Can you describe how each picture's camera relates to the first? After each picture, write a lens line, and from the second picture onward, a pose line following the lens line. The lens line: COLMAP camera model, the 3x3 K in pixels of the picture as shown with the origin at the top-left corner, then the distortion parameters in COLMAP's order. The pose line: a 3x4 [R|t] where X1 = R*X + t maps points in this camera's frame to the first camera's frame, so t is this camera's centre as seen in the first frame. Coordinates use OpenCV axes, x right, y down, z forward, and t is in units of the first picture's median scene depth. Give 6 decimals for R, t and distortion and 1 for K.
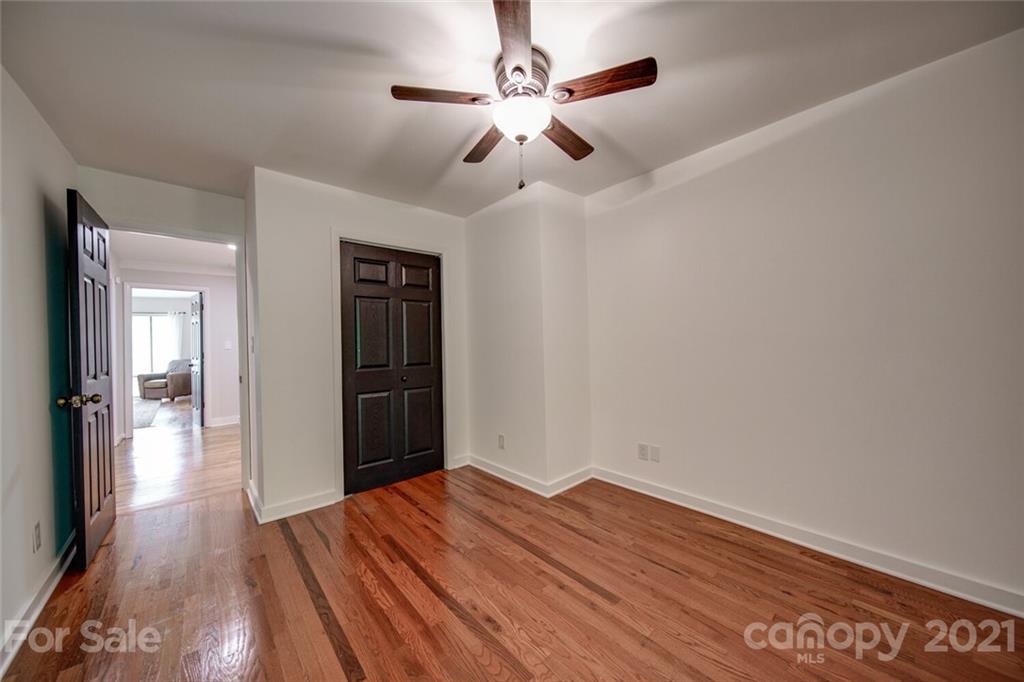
lens RADIAL K [[361.0, 0, 510.0], [0, 361.0, 341.1], [0, 0, 1]] dist [0.000027, -0.000431]
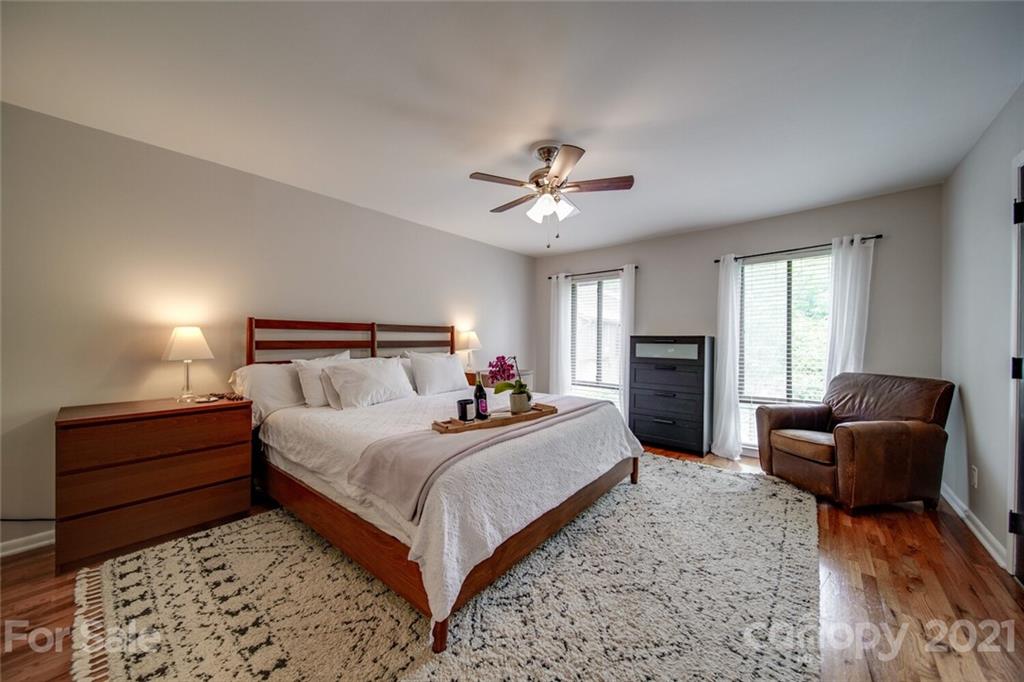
lens RADIAL K [[361.0, 0, 510.0], [0, 361.0, 341.1], [0, 0, 1]] dist [0.000027, -0.000431]
pose [[0.148192, 0.023128, -0.988688, -0.638243], [-0.006504, 0.999728, 0.022411, 0.014998], [0.988937, 0.003109, 0.148302, 0.628694]]
